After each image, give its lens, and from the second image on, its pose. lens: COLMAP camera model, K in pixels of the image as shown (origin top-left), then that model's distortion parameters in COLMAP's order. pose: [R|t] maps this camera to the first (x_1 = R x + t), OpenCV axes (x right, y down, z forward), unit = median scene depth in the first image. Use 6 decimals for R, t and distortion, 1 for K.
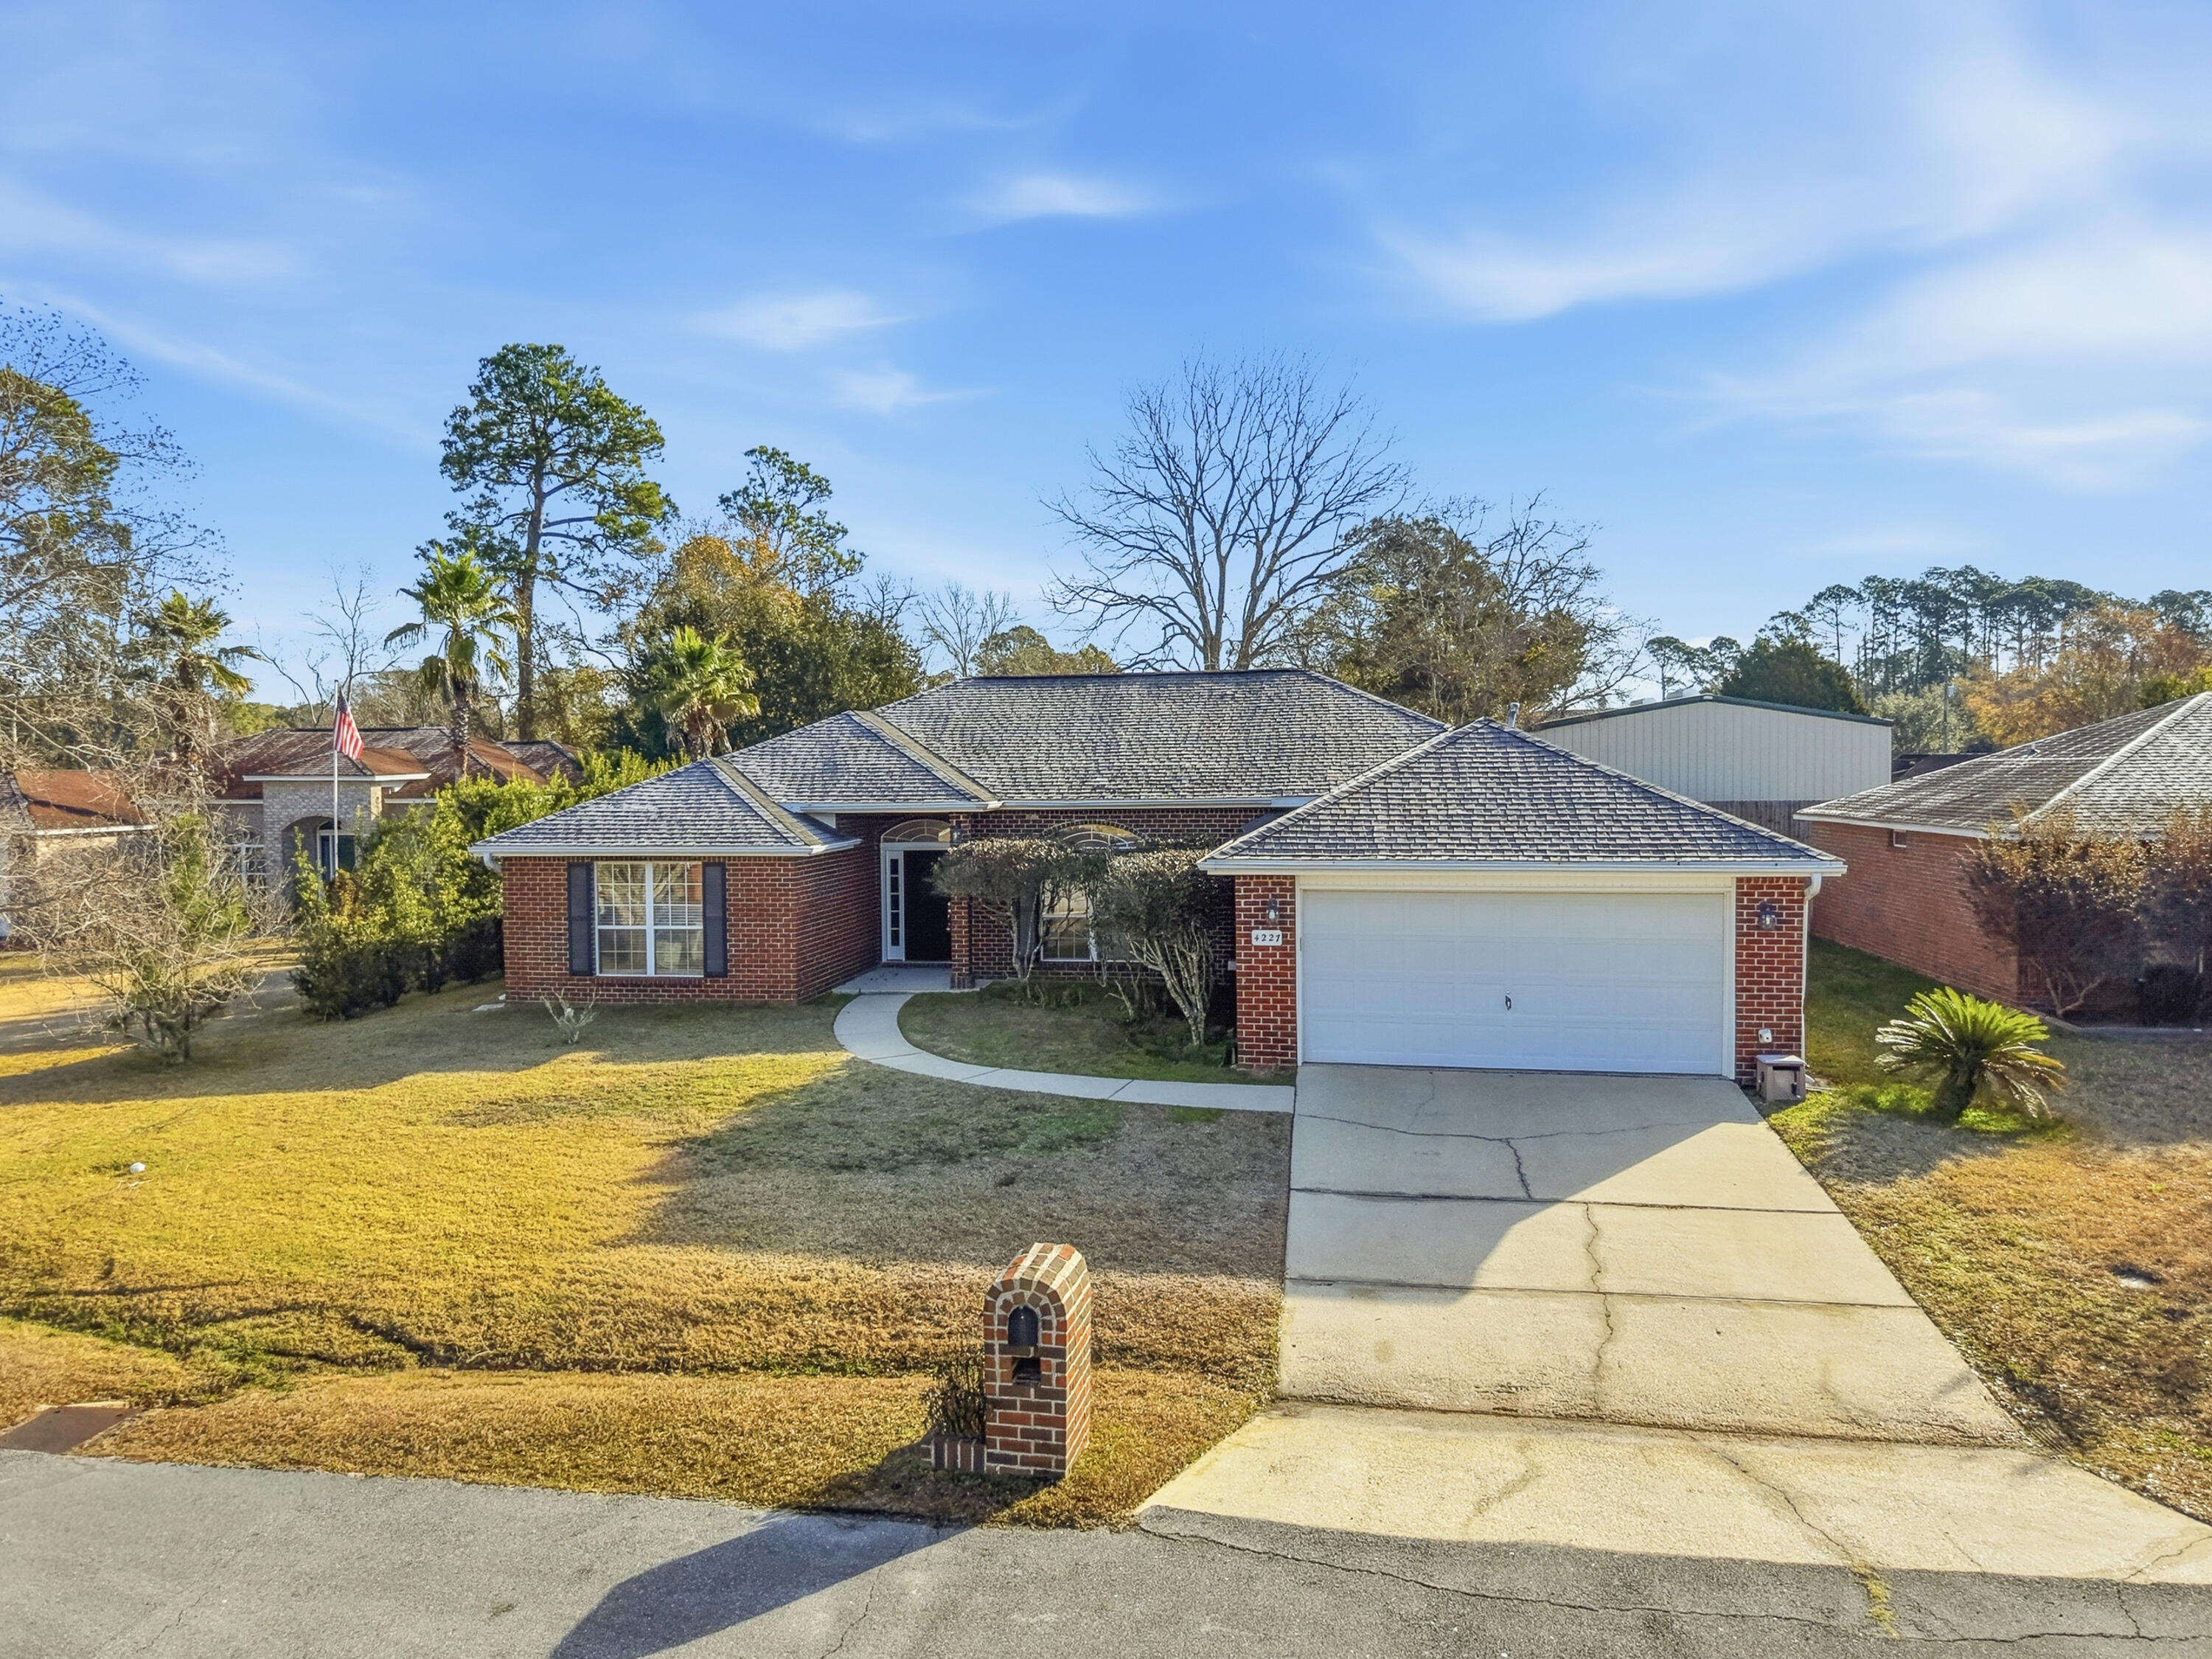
lens RADIAL K [[1511.2, 0, 1106.0], [0, 1511.2, 829.5], [0, 0, 1]] dist [0.000799, -0.003460]
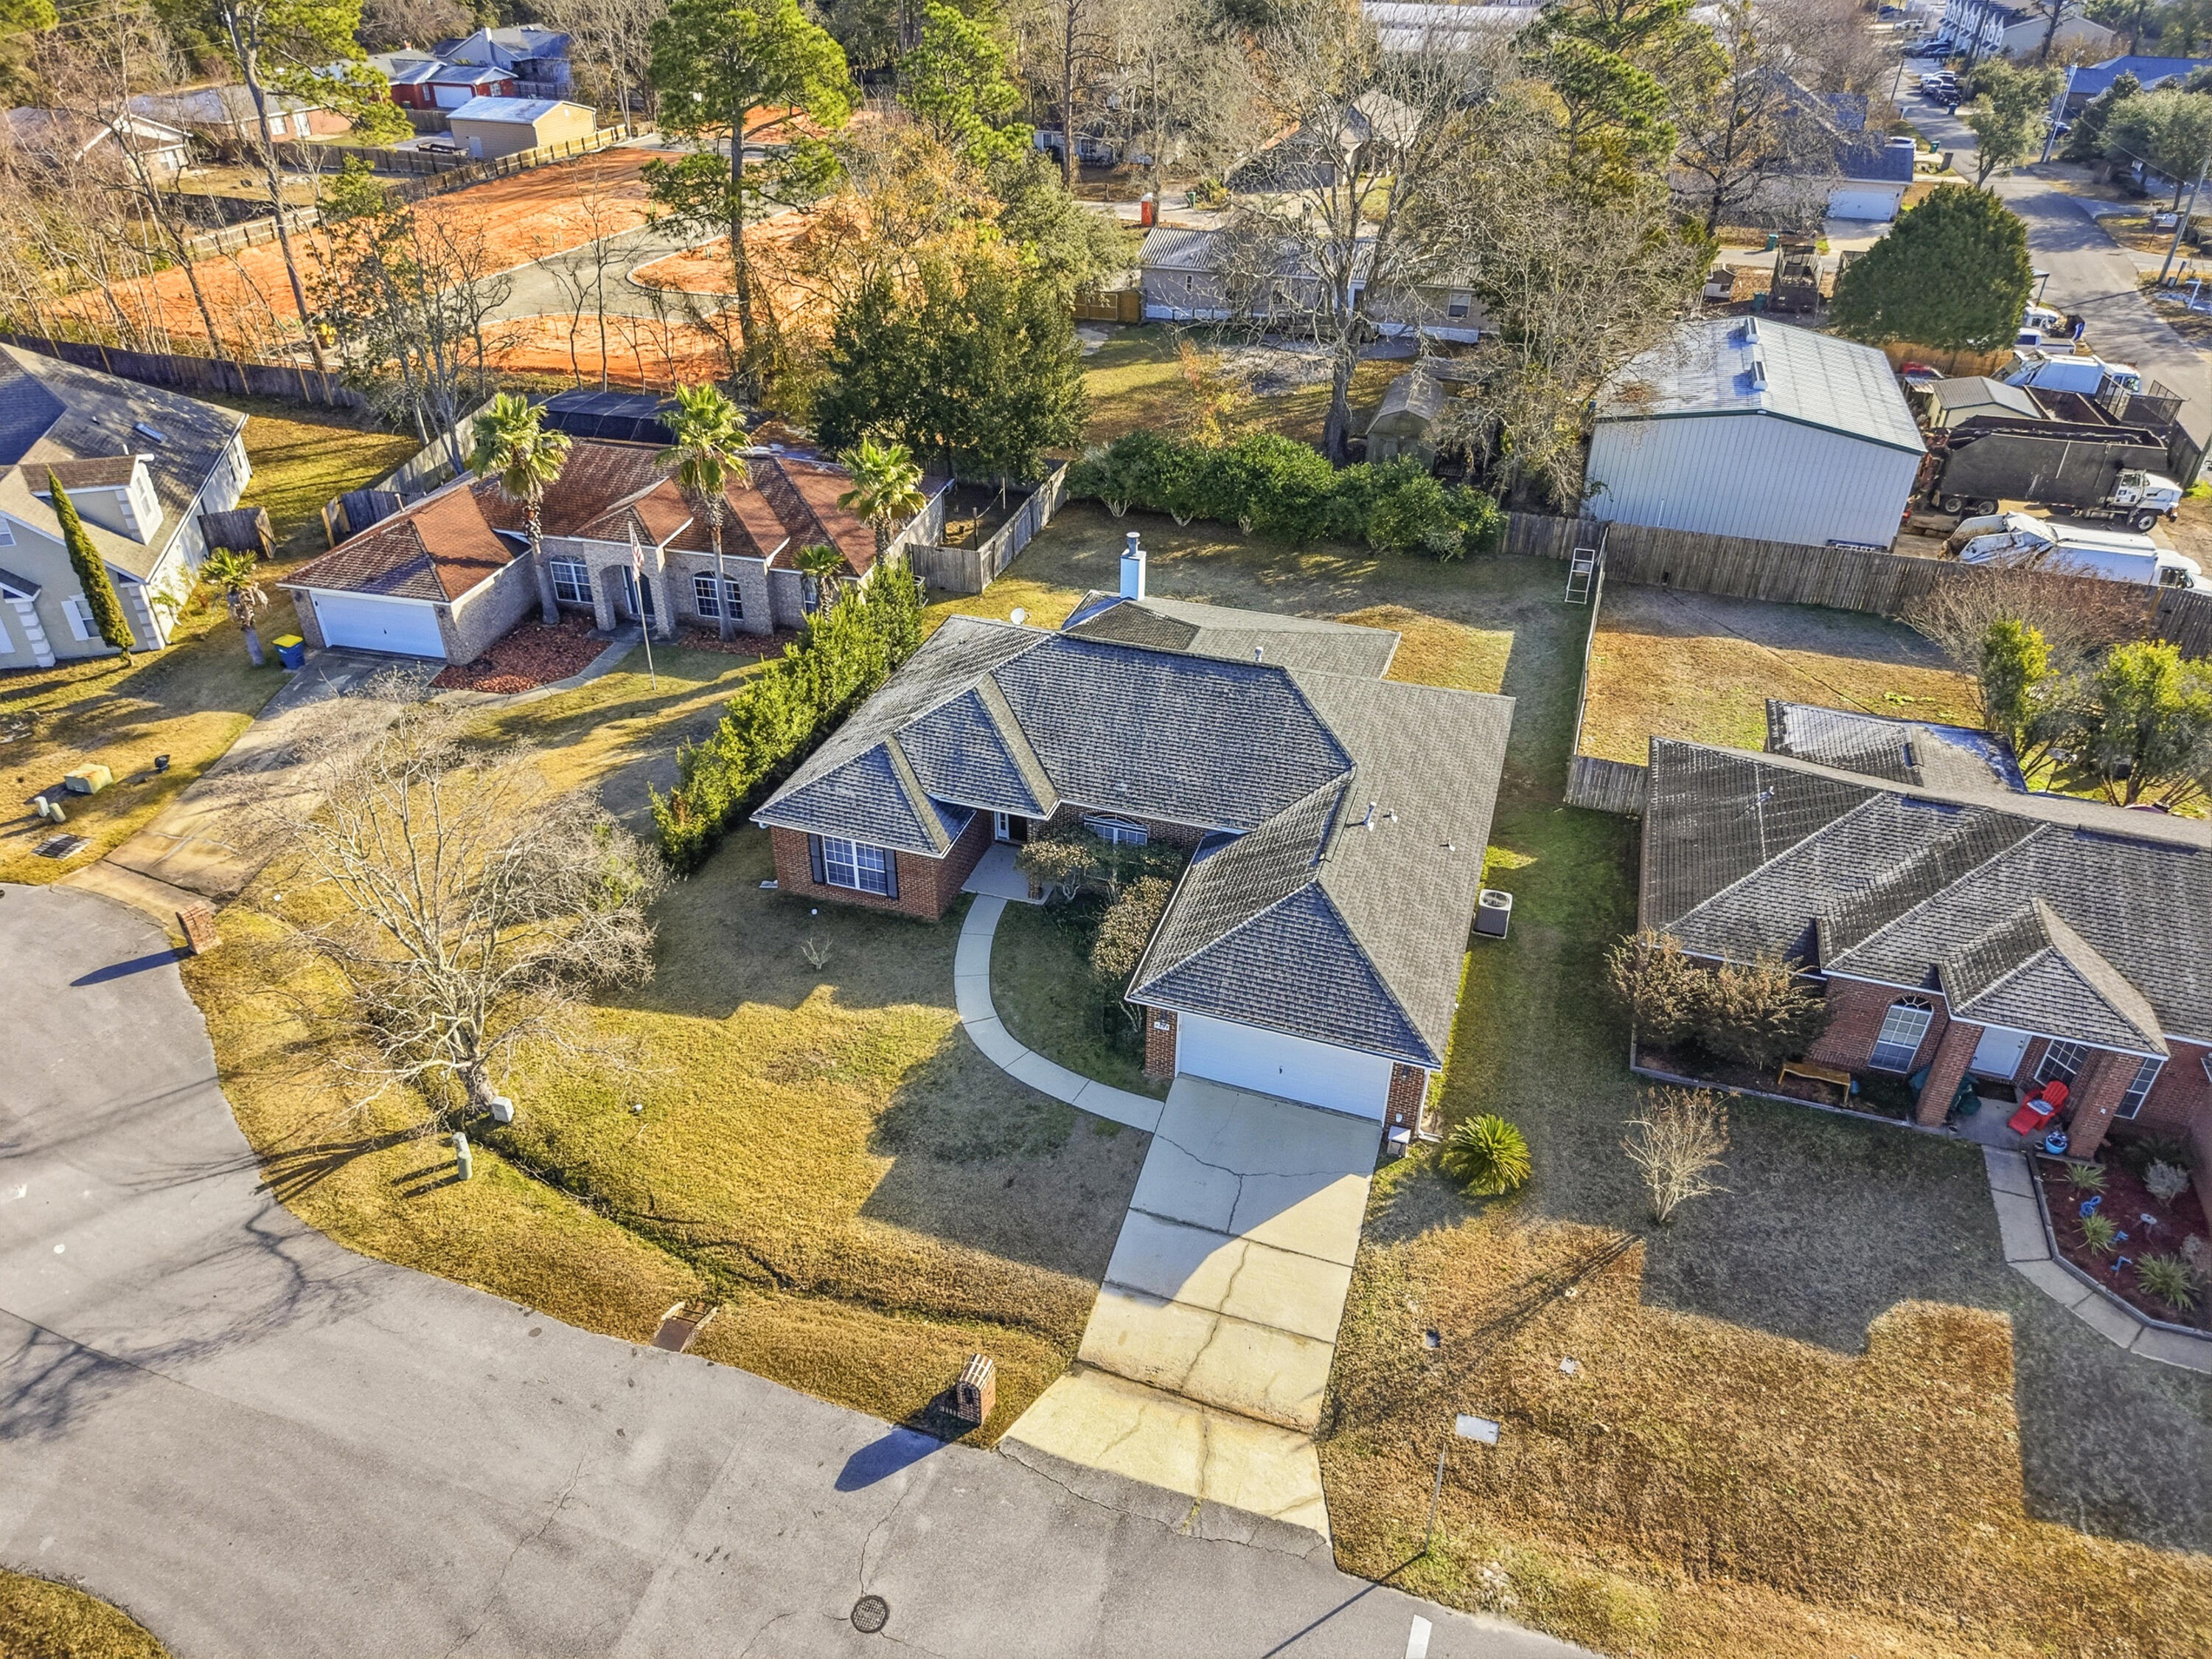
lens RADIAL K [[1516.4, 0, 1113.1], [0, 1516.4, 773.8], [0, 0, 1]] dist [0.000118, -0.000277]
pose [[0.988474, 0.099919, -0.113732, 0.222601], [-0.033414, 0.876722, 0.479835, -1.093693], [0.147656, -0.470504, 0.869956, -0.526720]]
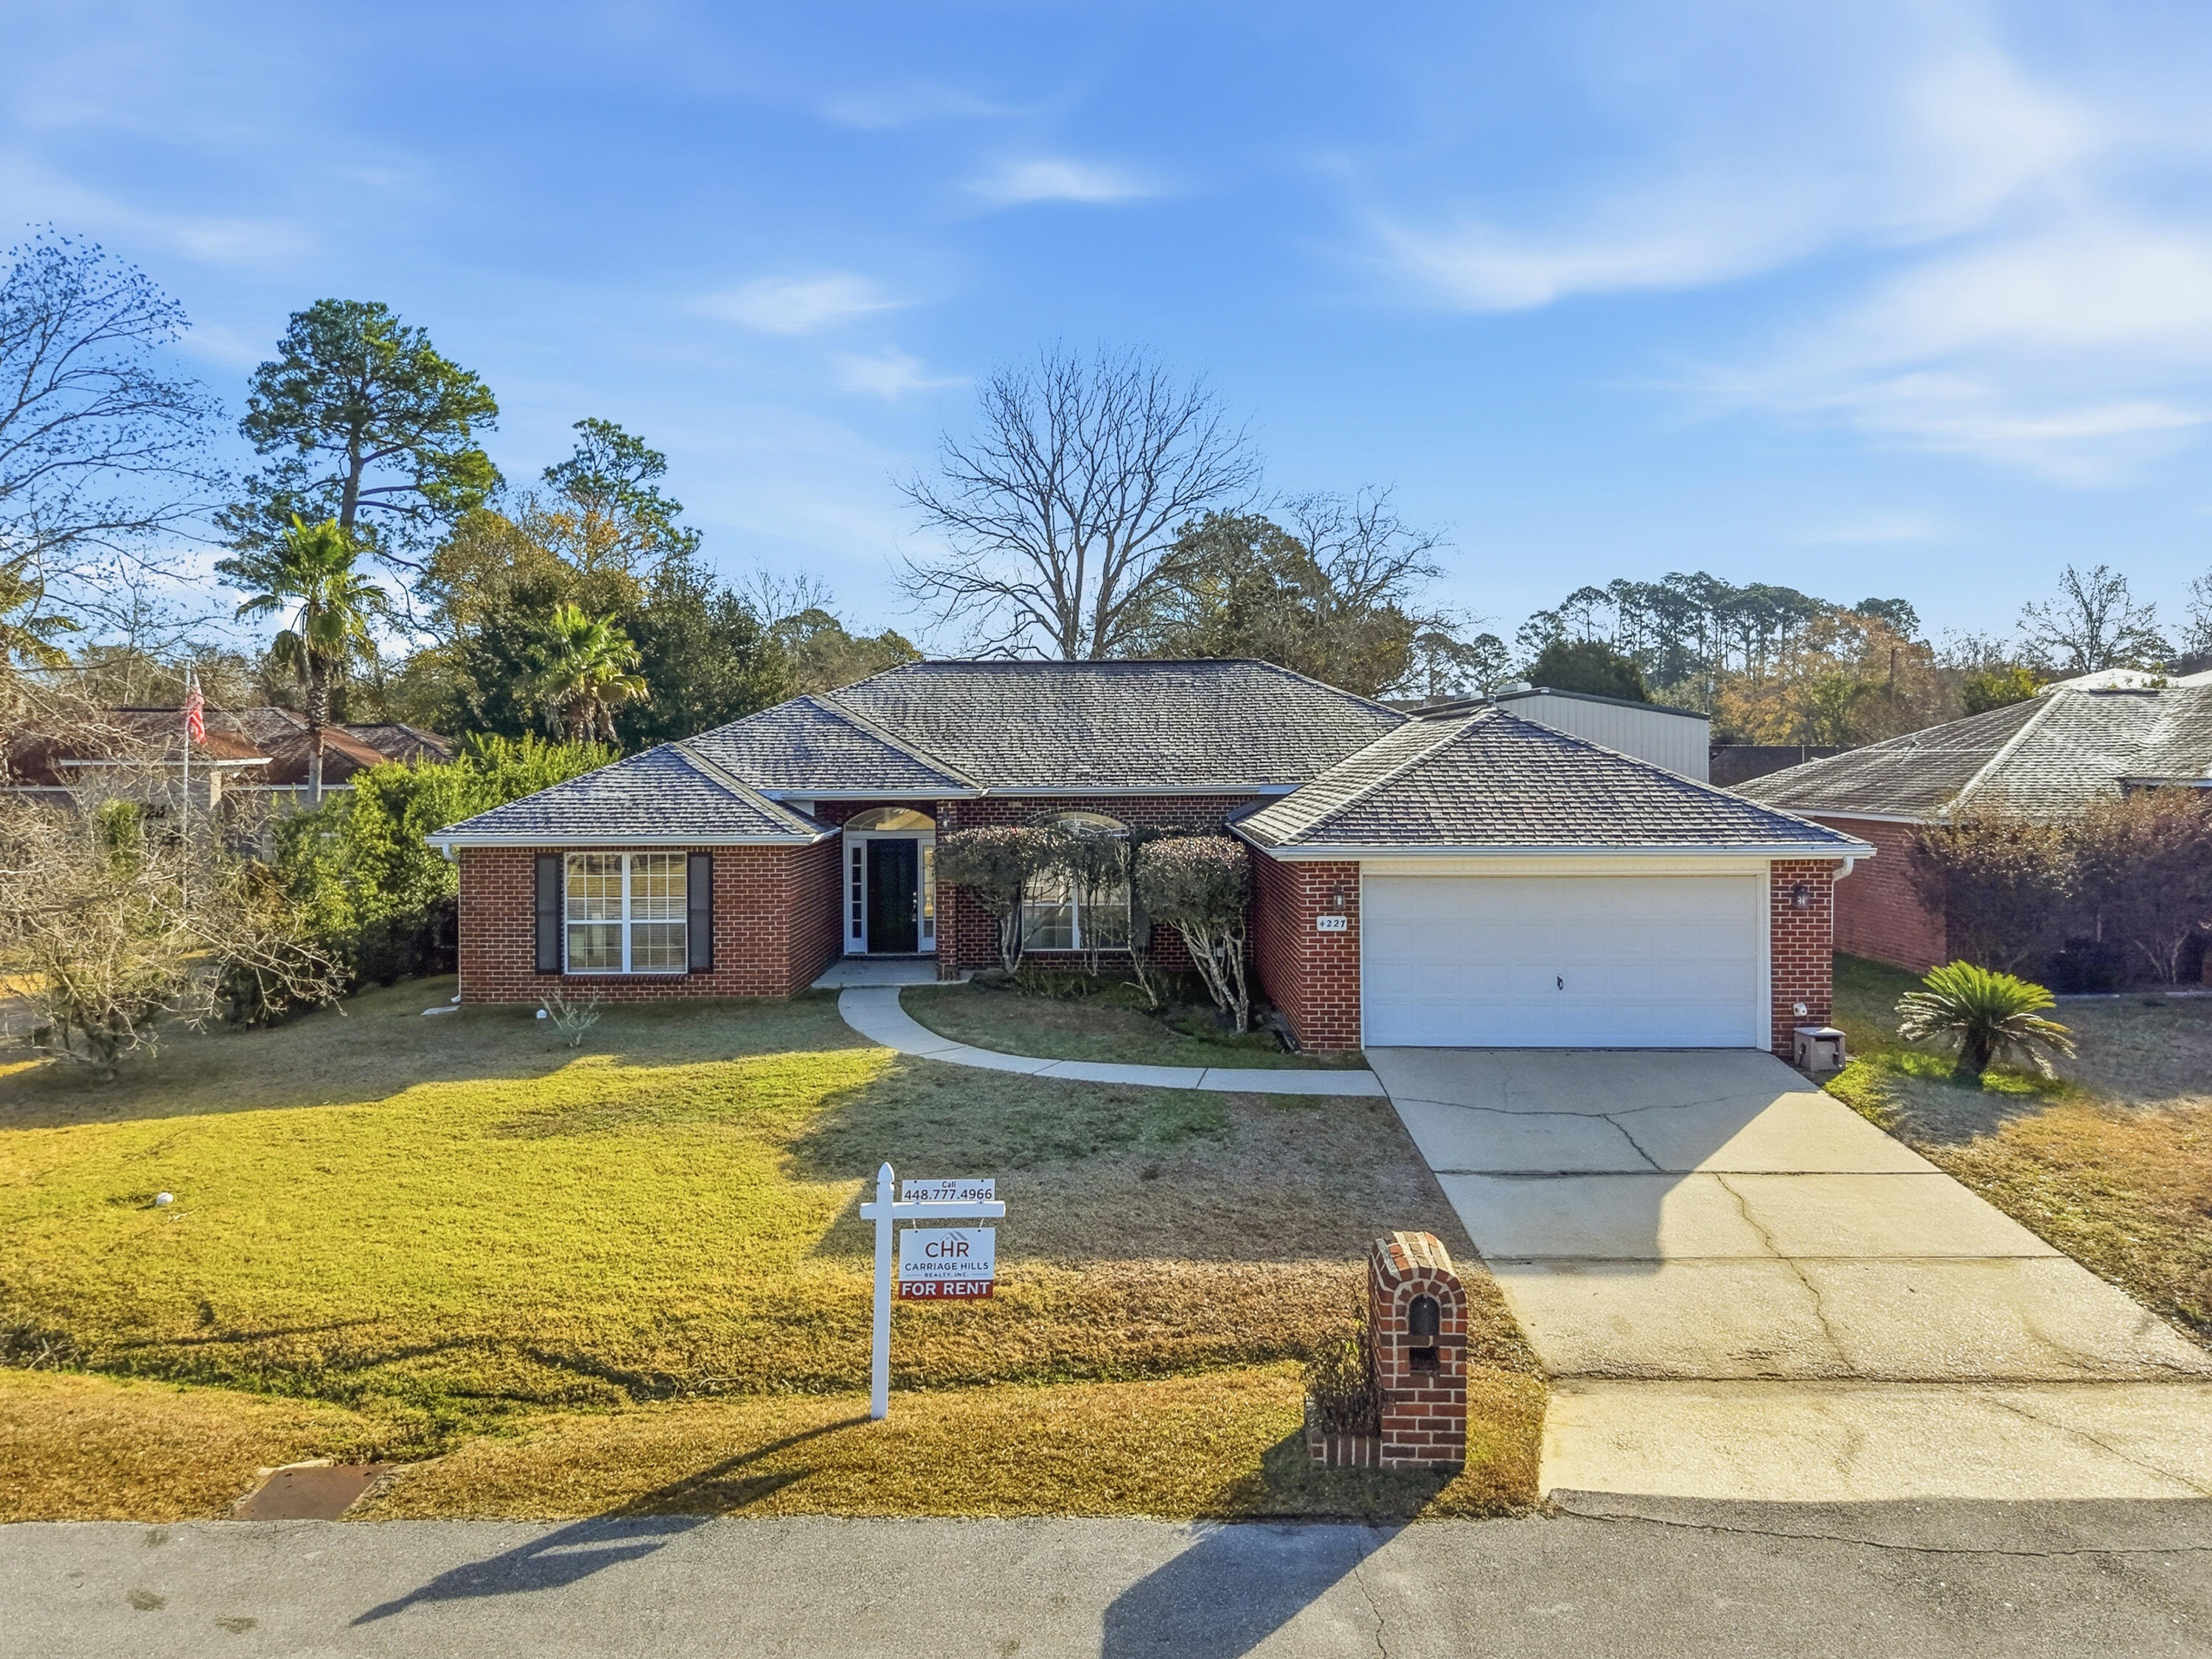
lens RADIAL K [[1516.4, 0, 1113.1], [0, 1516.4, 773.8], [0, 0, 1]] dist [0.000118, -0.000277]
pose [[0.987376, 0.002407, 0.158376, -0.189986], [0.002197, 0.999580, -0.028885, 0.000638], [-0.158379, 0.028869, 0.986956, 0.017798]]
